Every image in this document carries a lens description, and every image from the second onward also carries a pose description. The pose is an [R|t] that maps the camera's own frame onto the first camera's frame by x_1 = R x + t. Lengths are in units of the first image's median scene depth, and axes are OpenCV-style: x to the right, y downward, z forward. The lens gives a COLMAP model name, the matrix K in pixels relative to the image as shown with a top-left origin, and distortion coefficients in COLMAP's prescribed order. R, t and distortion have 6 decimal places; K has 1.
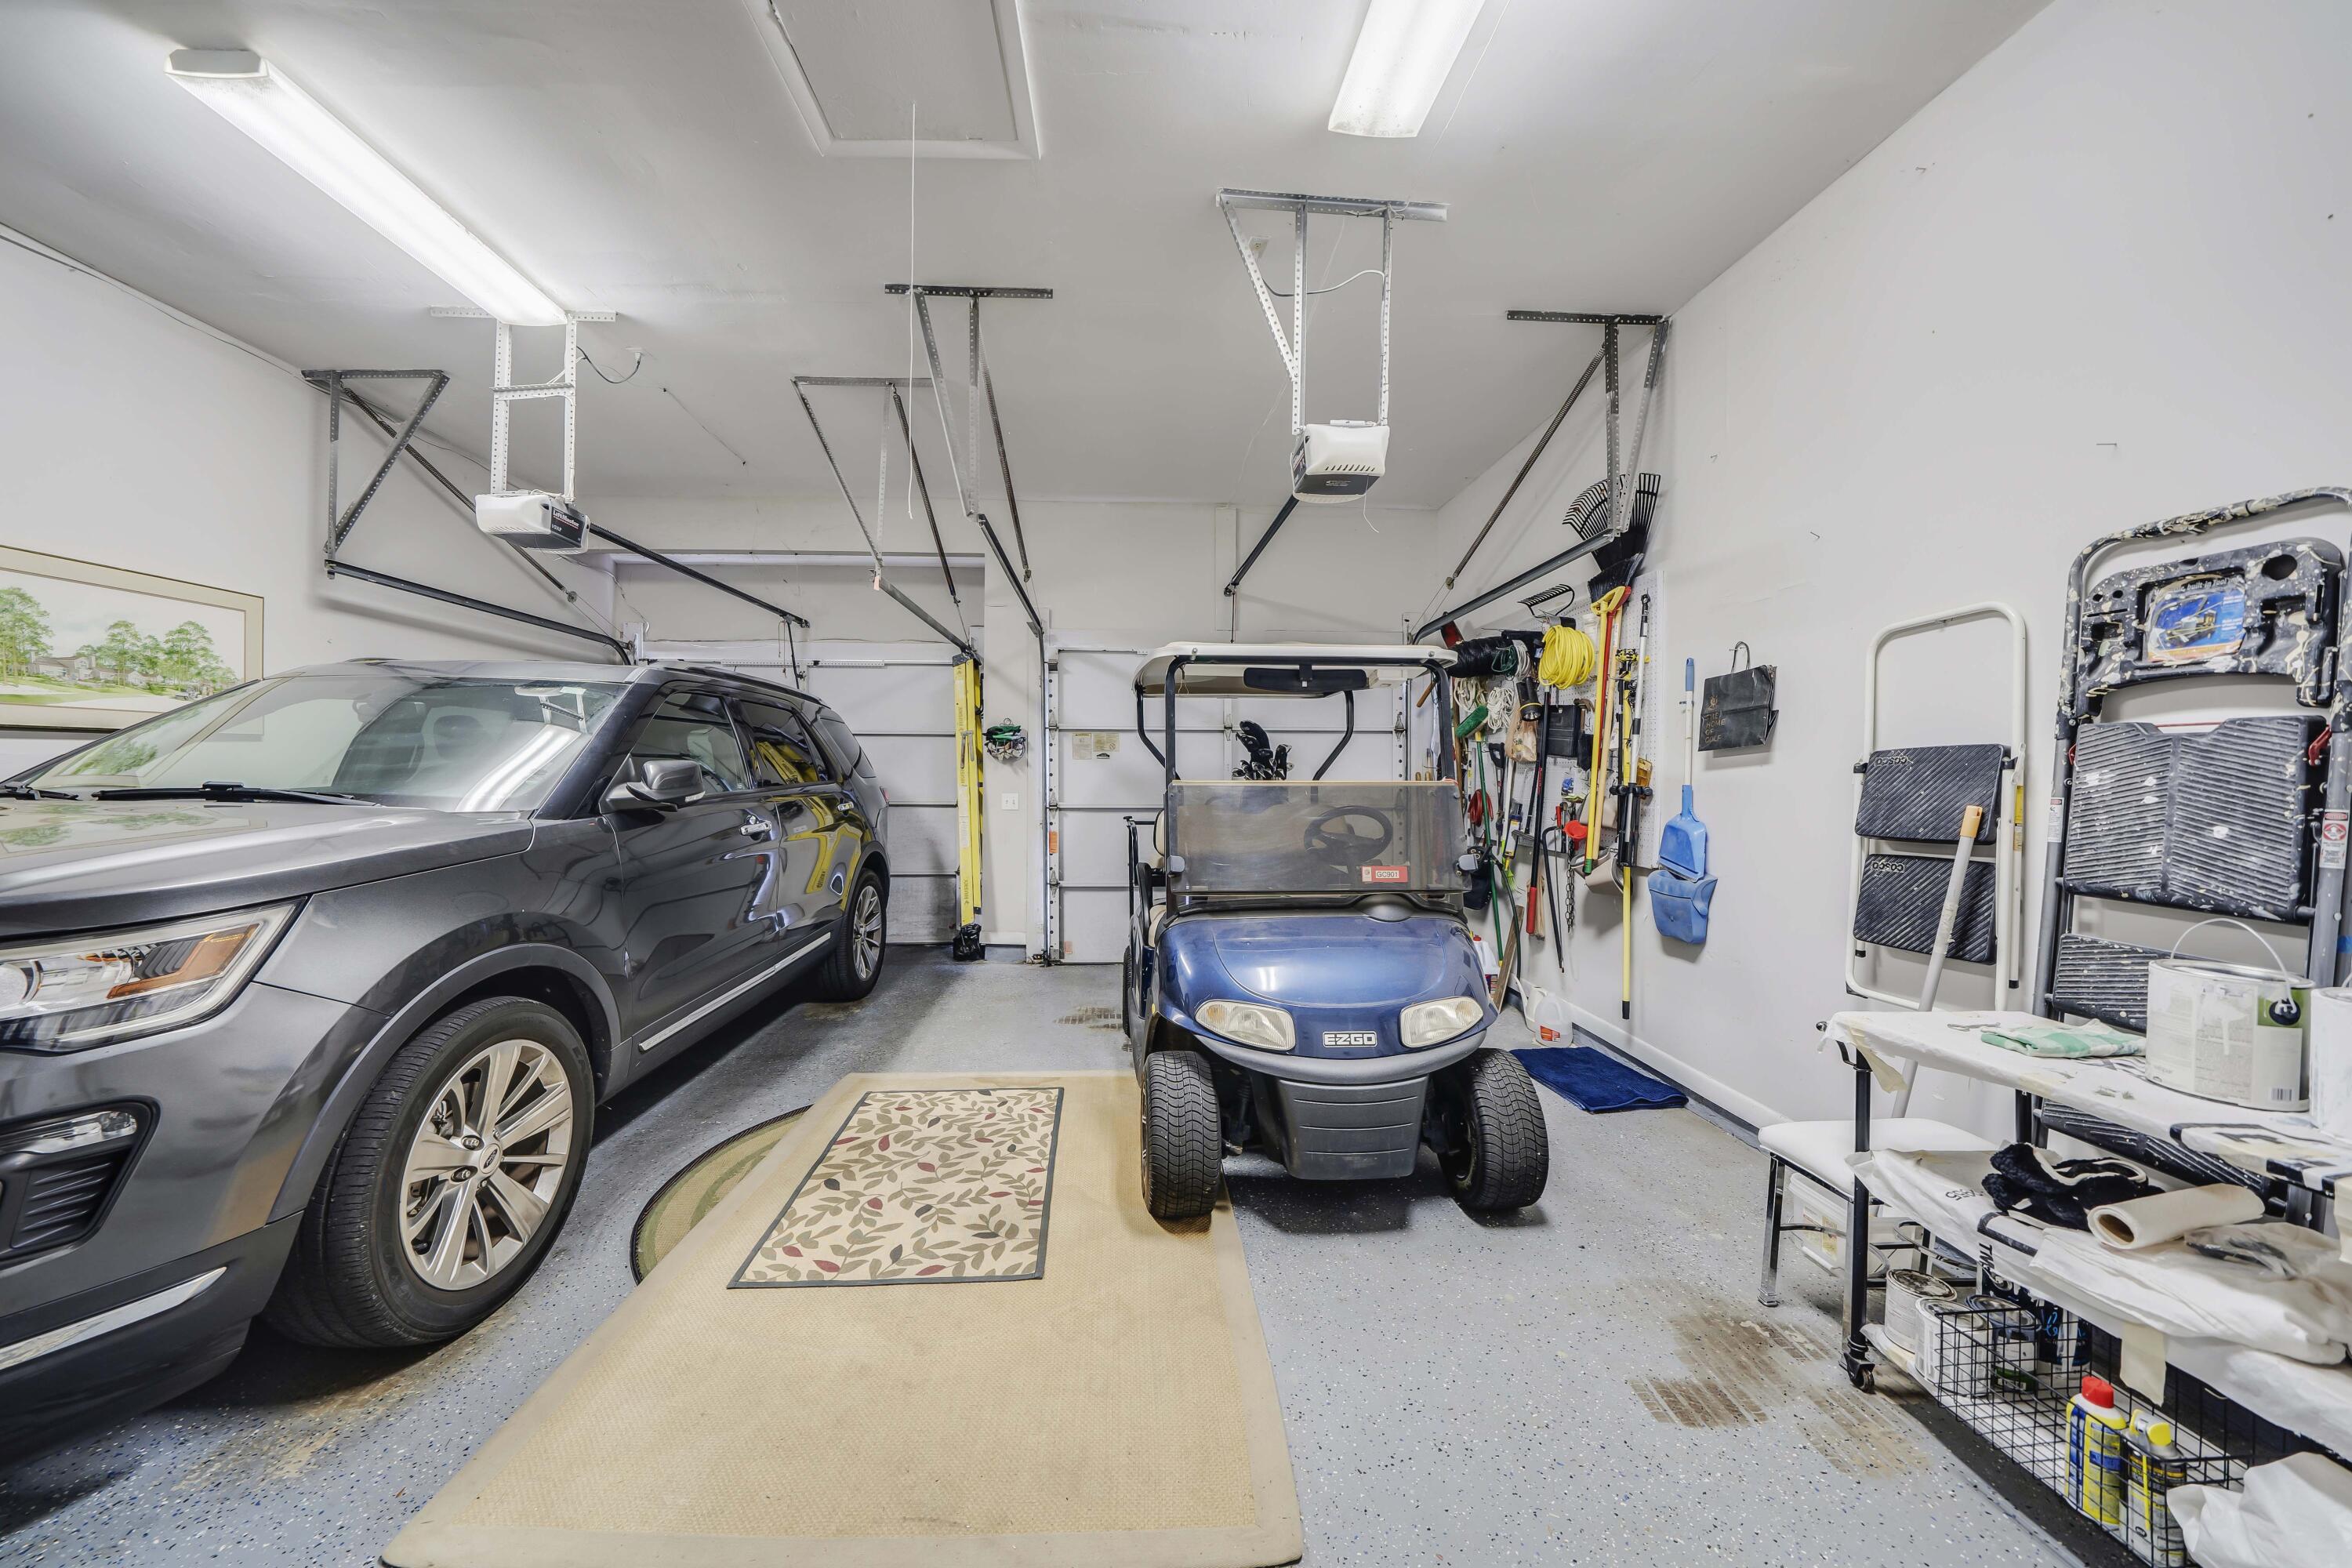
lens RADIAL K [[849.6, 0, 1151.2], [0, 849.6, 783.6], [0, 0, 1]] dist [-0.022804, 0.001170]
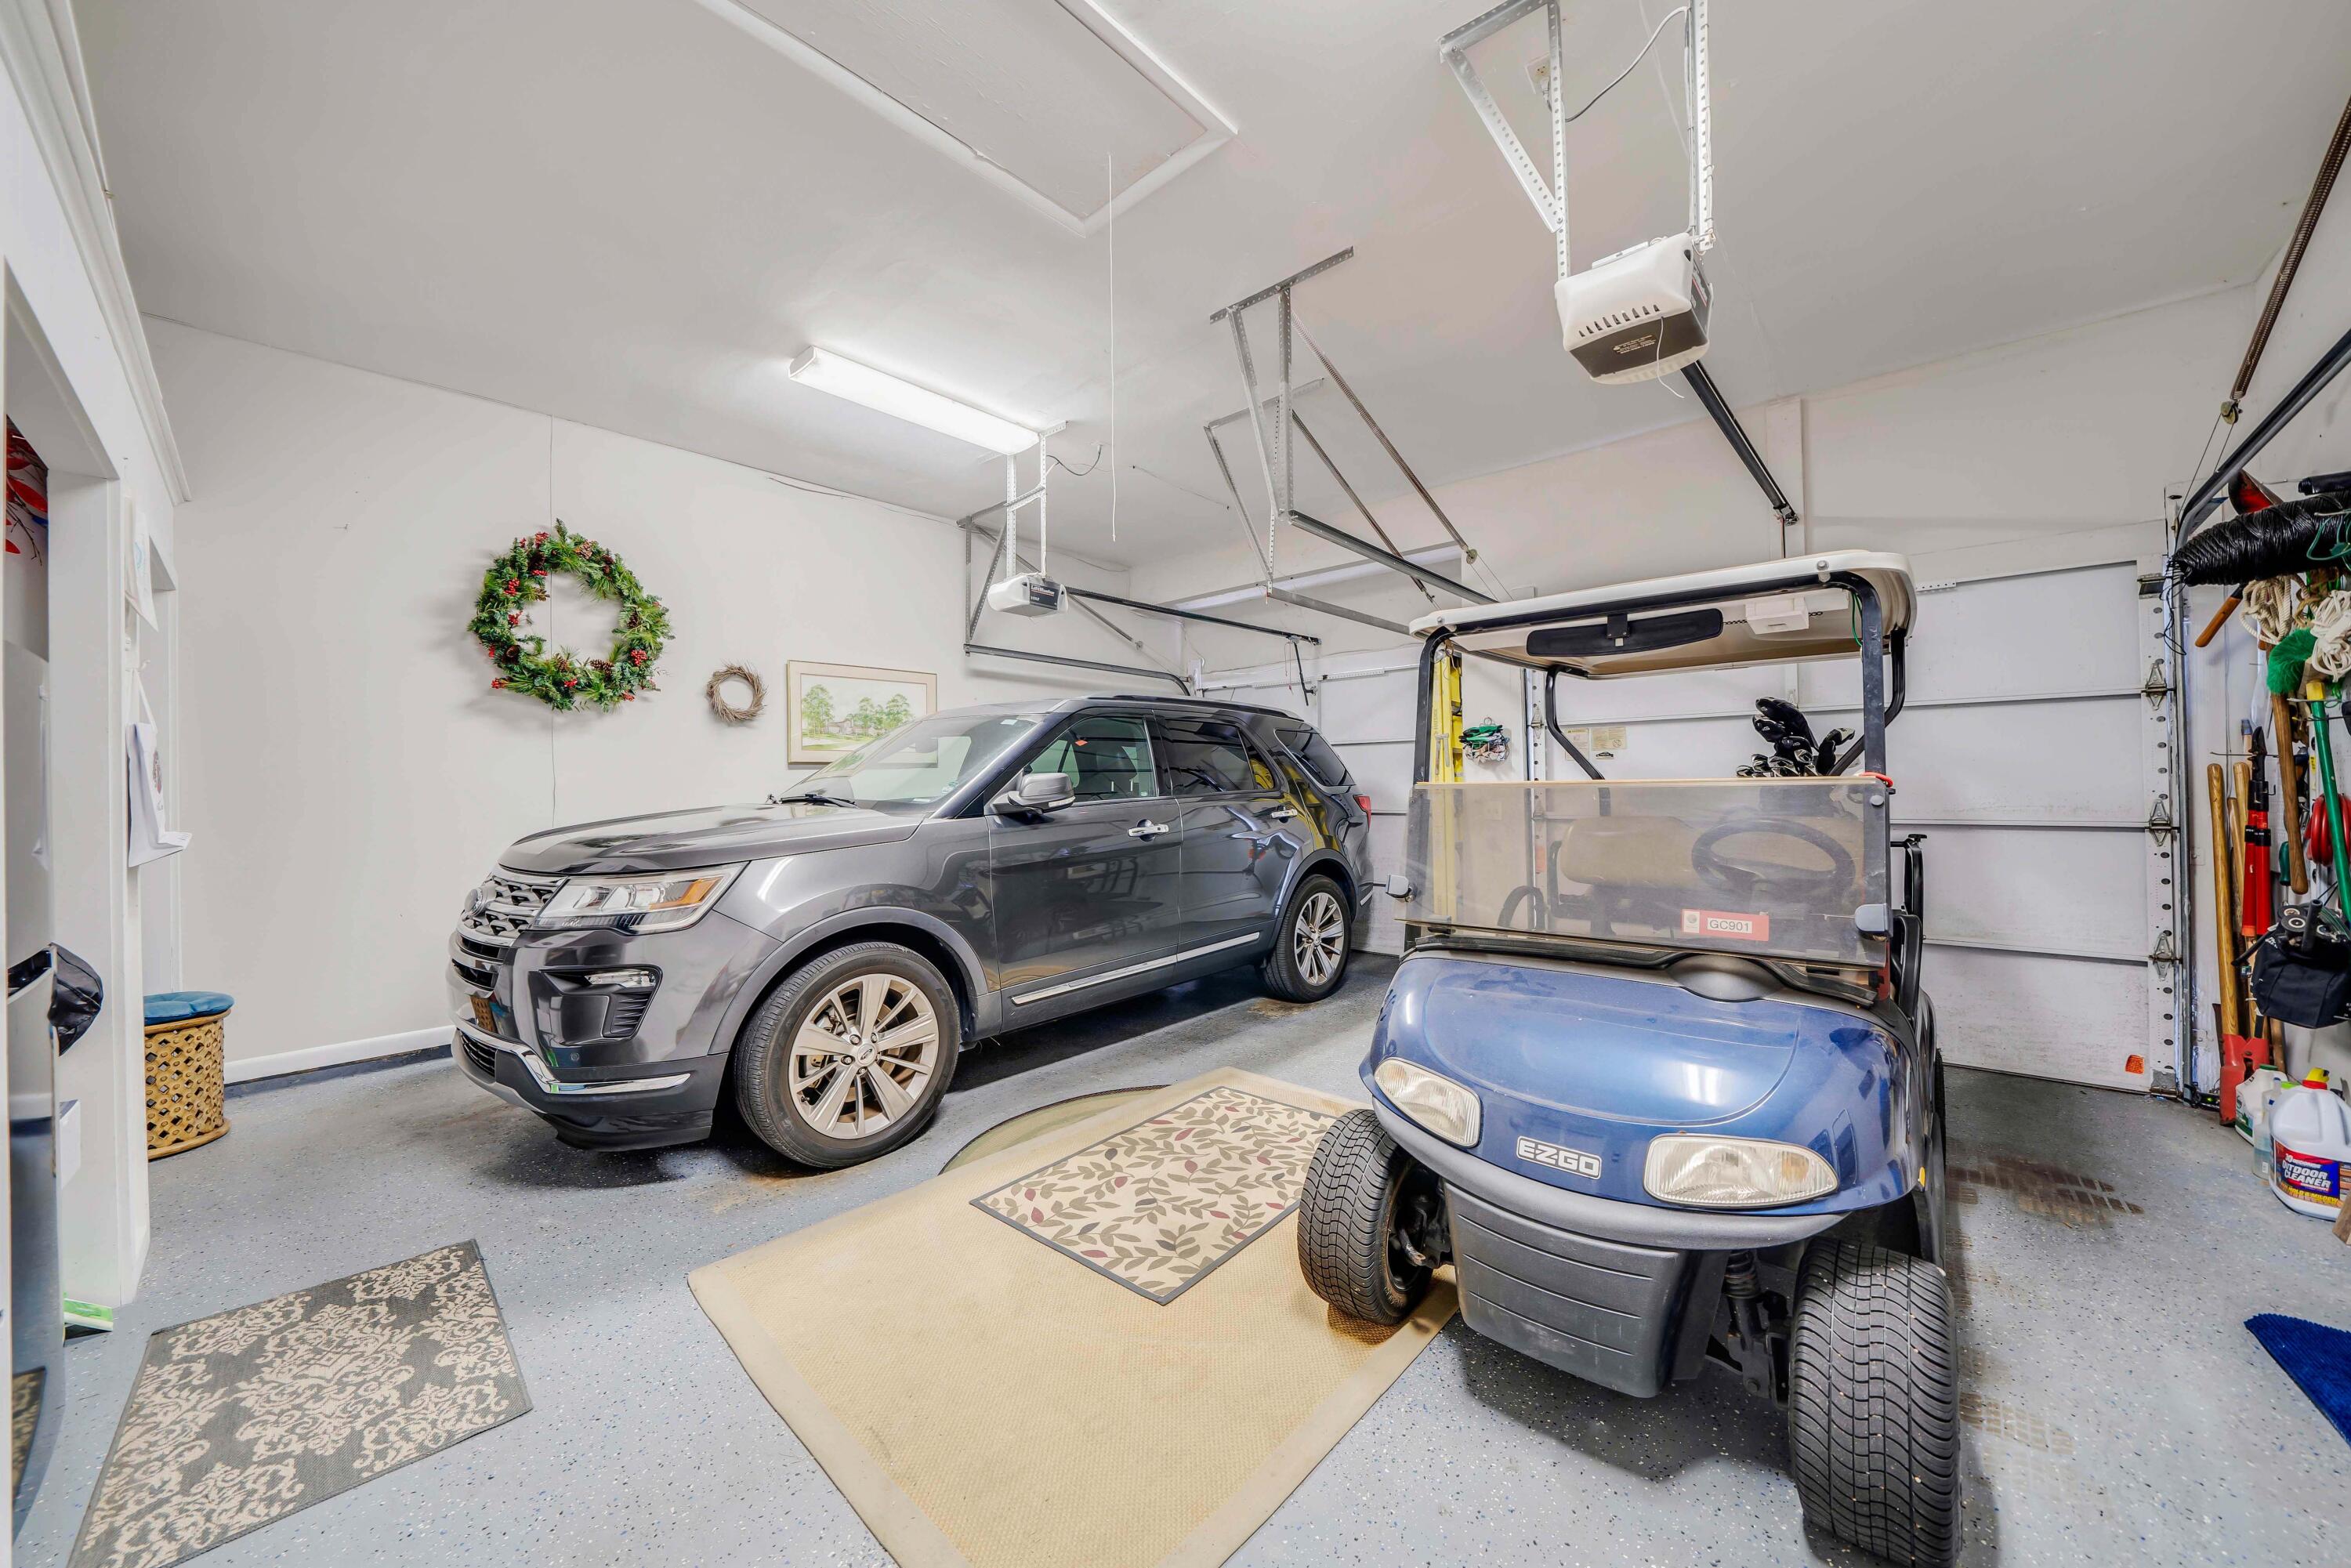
lens RADIAL K [[849.2, 0, 1157.1], [0, 849.2, 781.4], [0, 0, 1]] dist [-0.022804, 0.001170]
pose [[0.692953, -0.016755, -0.720788, 0.452672], [0.005503, 0.999824, -0.017951, 0.008452], [0.720962, 0.008473, 0.692923, 0.264150]]
